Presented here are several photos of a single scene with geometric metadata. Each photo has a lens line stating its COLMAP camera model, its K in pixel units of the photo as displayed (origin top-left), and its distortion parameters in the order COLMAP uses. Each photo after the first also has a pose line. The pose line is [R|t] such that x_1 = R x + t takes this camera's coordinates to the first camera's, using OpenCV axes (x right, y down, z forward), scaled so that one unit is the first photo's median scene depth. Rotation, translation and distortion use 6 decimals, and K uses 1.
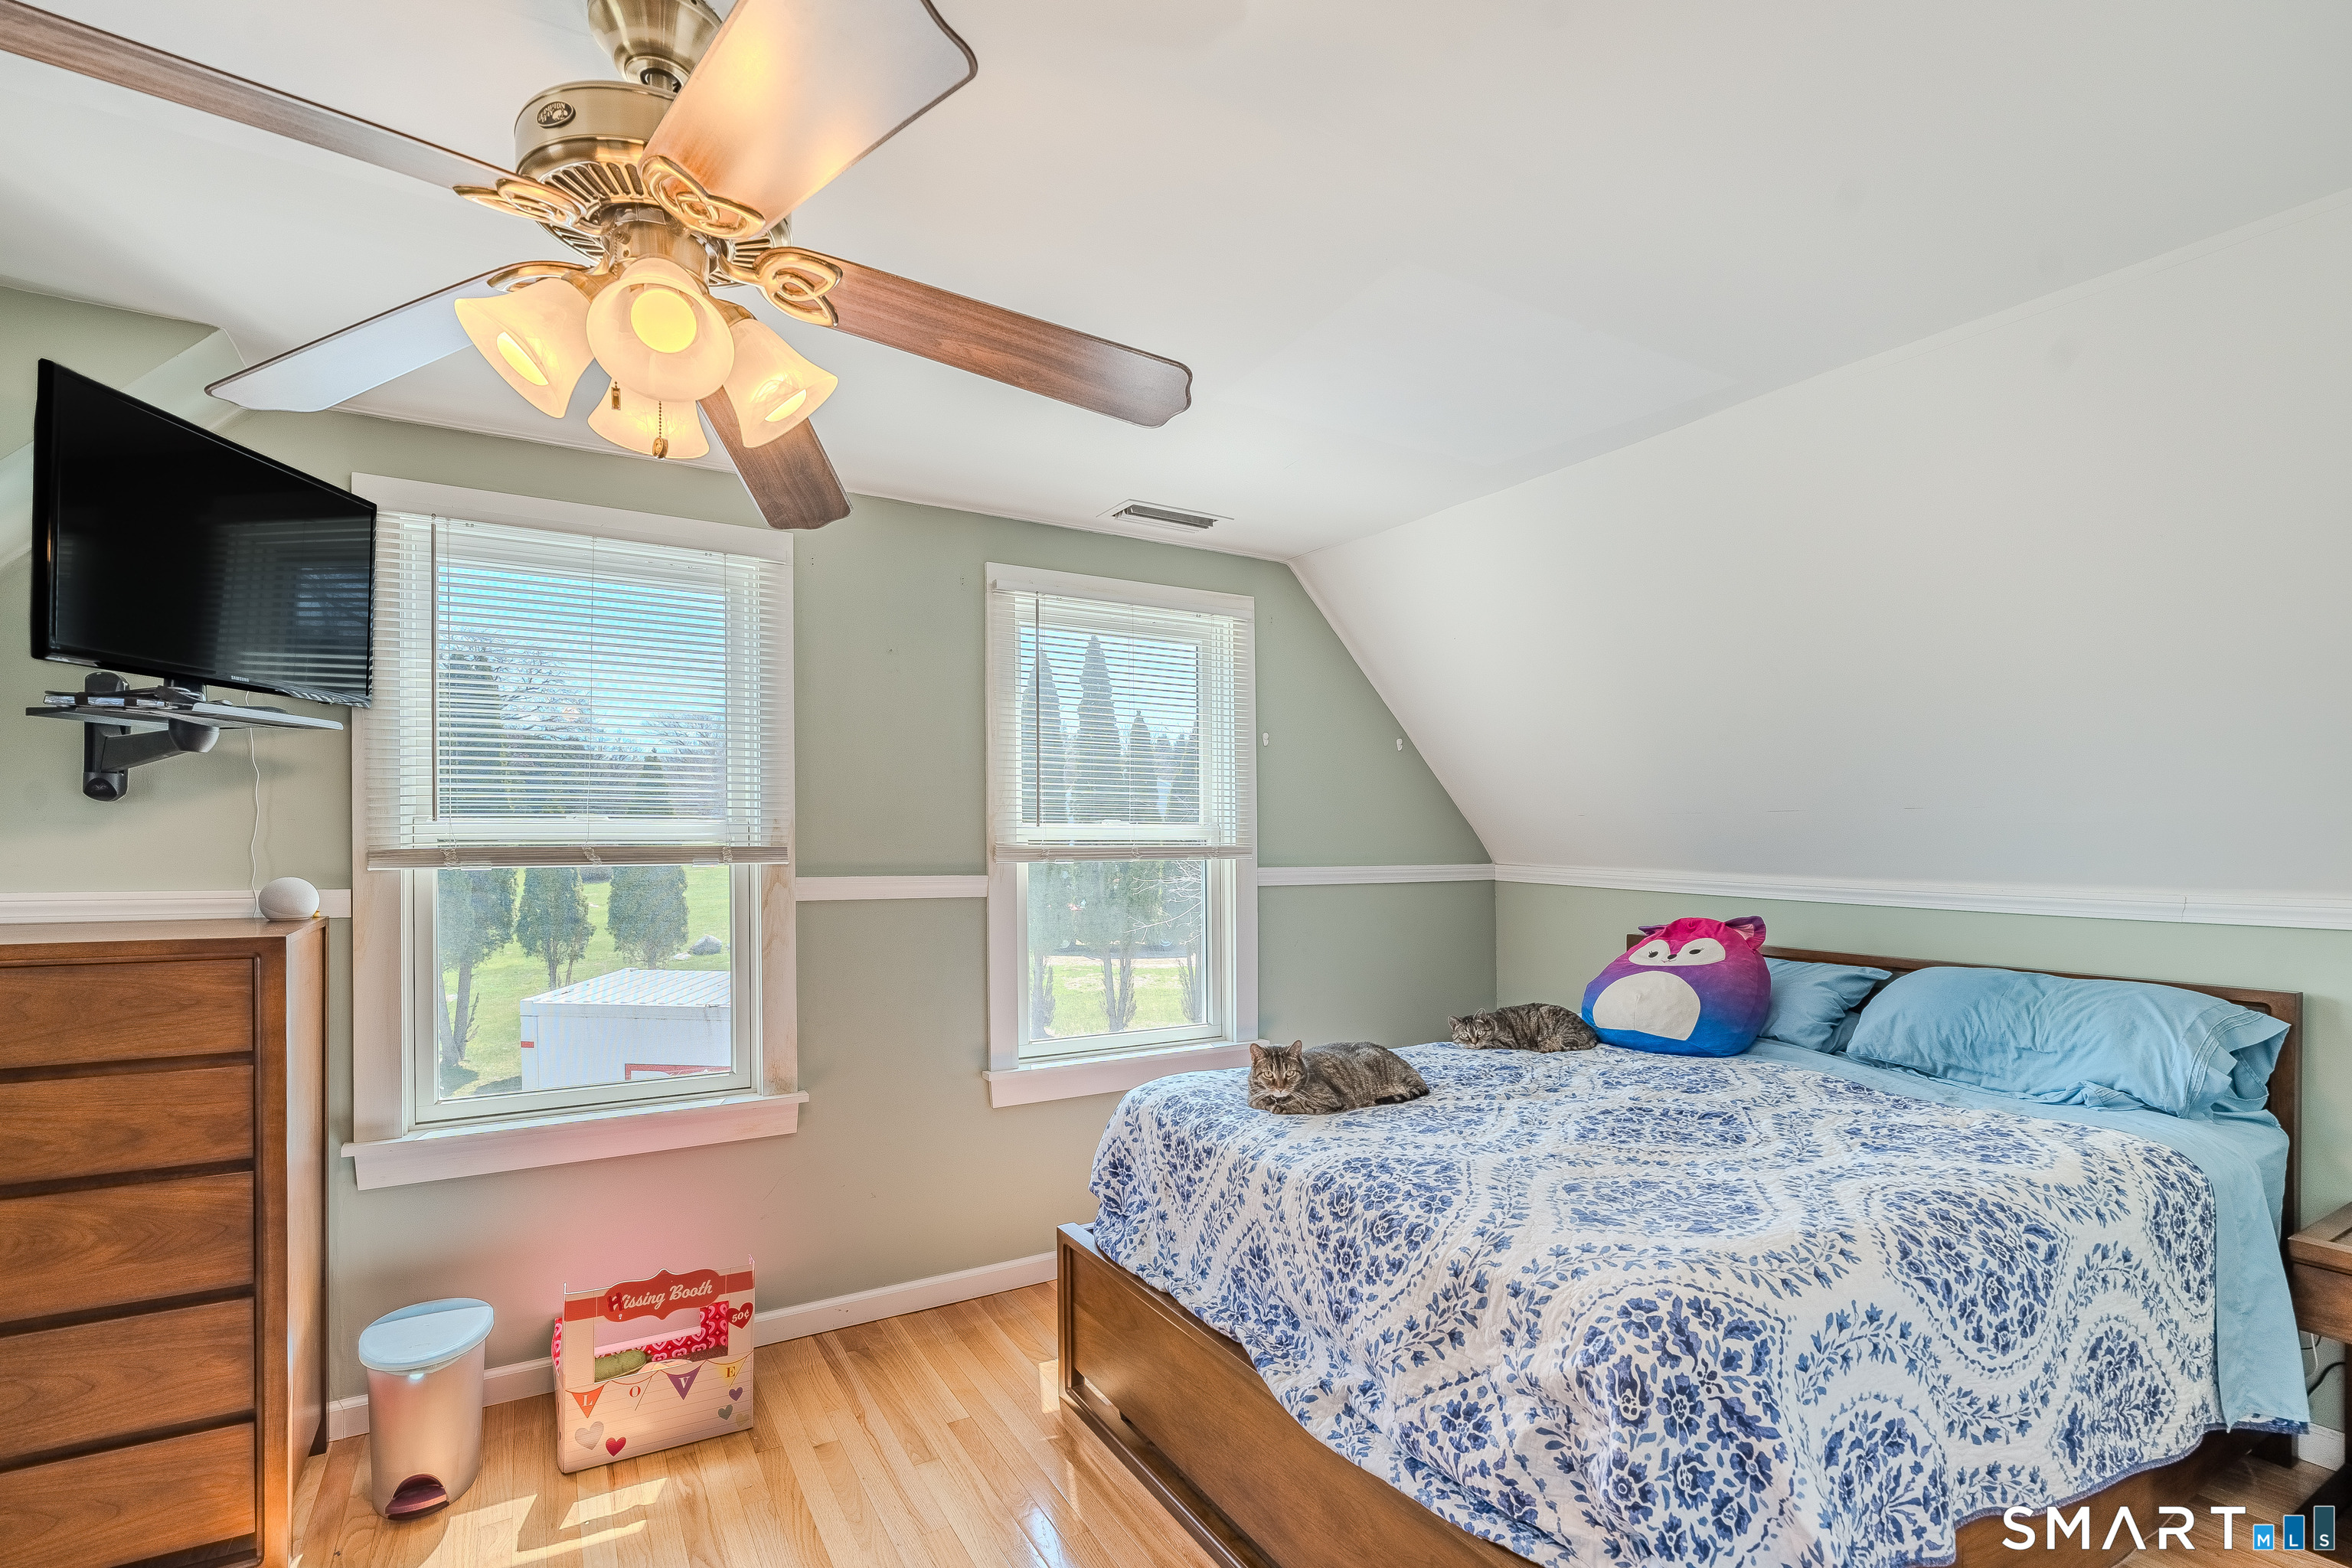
lens RADIAL K [[1066.5, 0, 1183.8], [0, 1066.5, 849.6], [0, 0, 1]] dist [-0.004504, 0.000470]
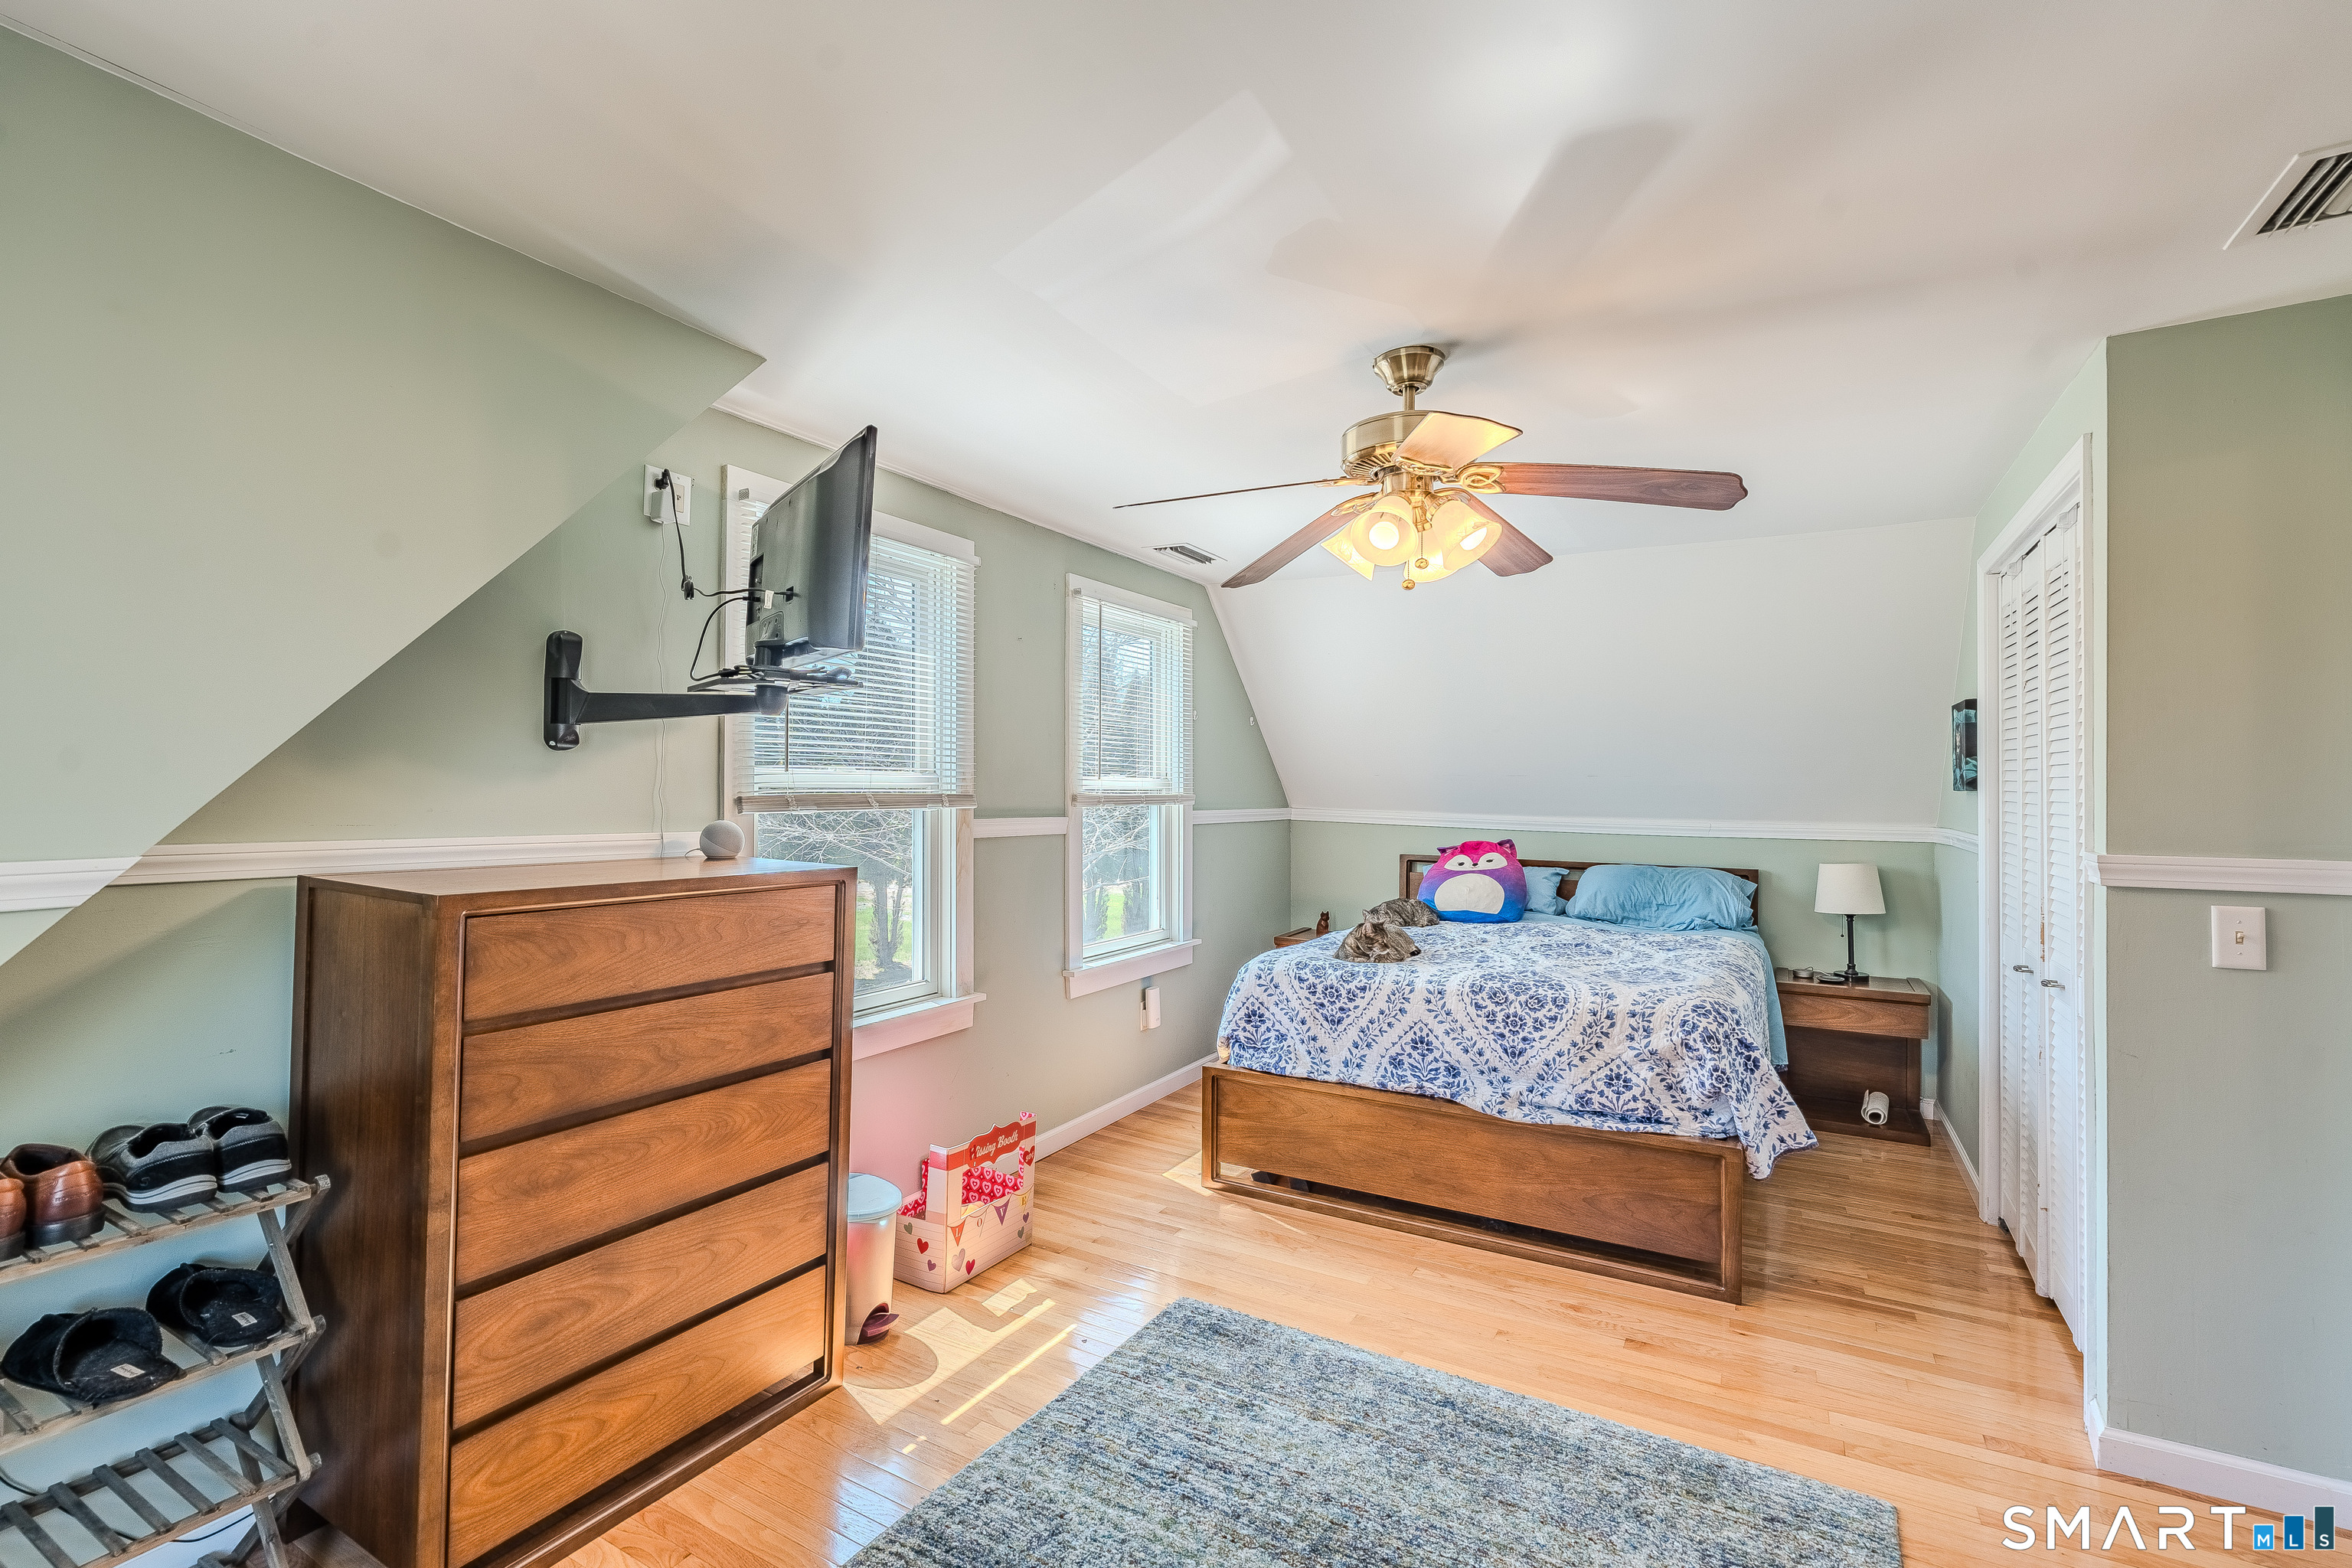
lens RADIAL K [[1066.5, 0, 1143.4], [0, 1066.5, 786.7], [0, 0, 1]] dist [-0.004504, 0.000470]
pose [[0.872031, 0.007868, 0.489388, -0.983248], [-0.003553, 0.999946, -0.009746, -0.001130], [-0.489439, 0.006760, 0.872012, -0.215449]]
